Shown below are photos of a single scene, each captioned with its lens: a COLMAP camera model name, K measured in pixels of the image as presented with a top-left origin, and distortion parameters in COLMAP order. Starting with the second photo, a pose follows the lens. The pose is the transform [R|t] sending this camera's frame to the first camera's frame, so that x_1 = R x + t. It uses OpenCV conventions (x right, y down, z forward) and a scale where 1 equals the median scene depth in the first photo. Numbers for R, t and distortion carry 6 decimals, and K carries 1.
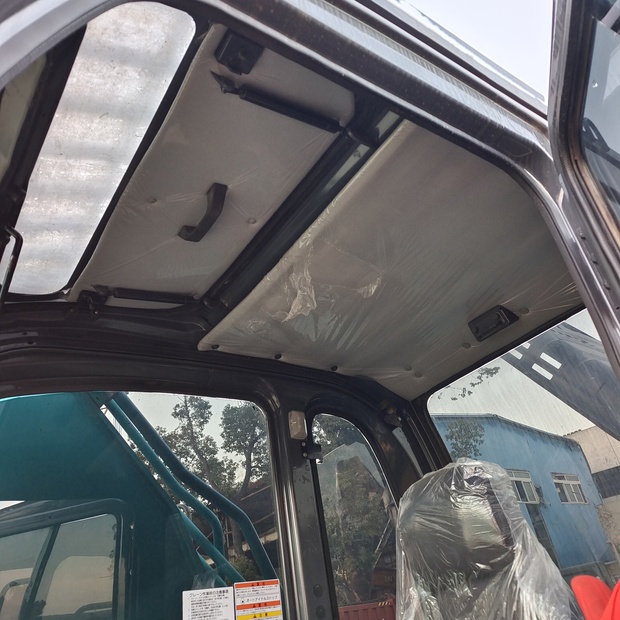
lens RADIAL K [[555.3, 0, 316.3], [0, 555.3, 310.6], [0, 0, 1]] dist [0.033008, 0.018518]
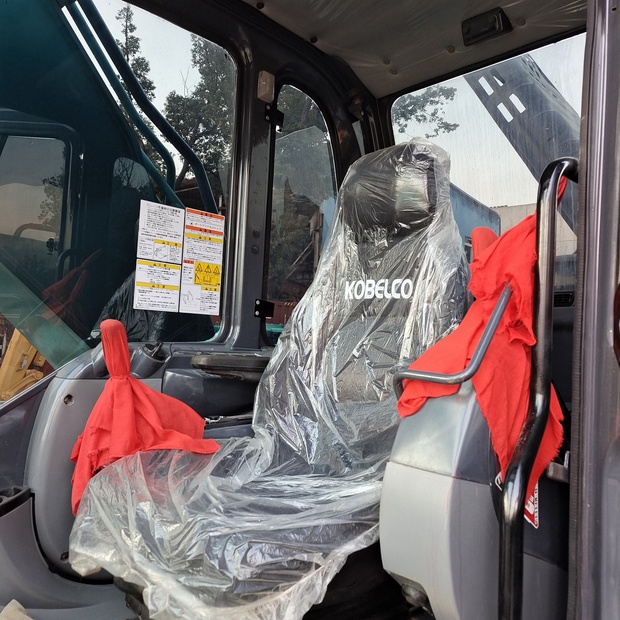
lens RADIAL K [[555.3, 0, 316.3], [0, 555.3, 310.6], [0, 0, 1]] dist [0.033008, 0.018518]
pose [[0.966286, 0.203520, 0.157706, -0.023783], [-0.253669, 0.857407, 0.447778, 0.082096], [-0.044087, -0.472687, 0.880127, -0.084399]]
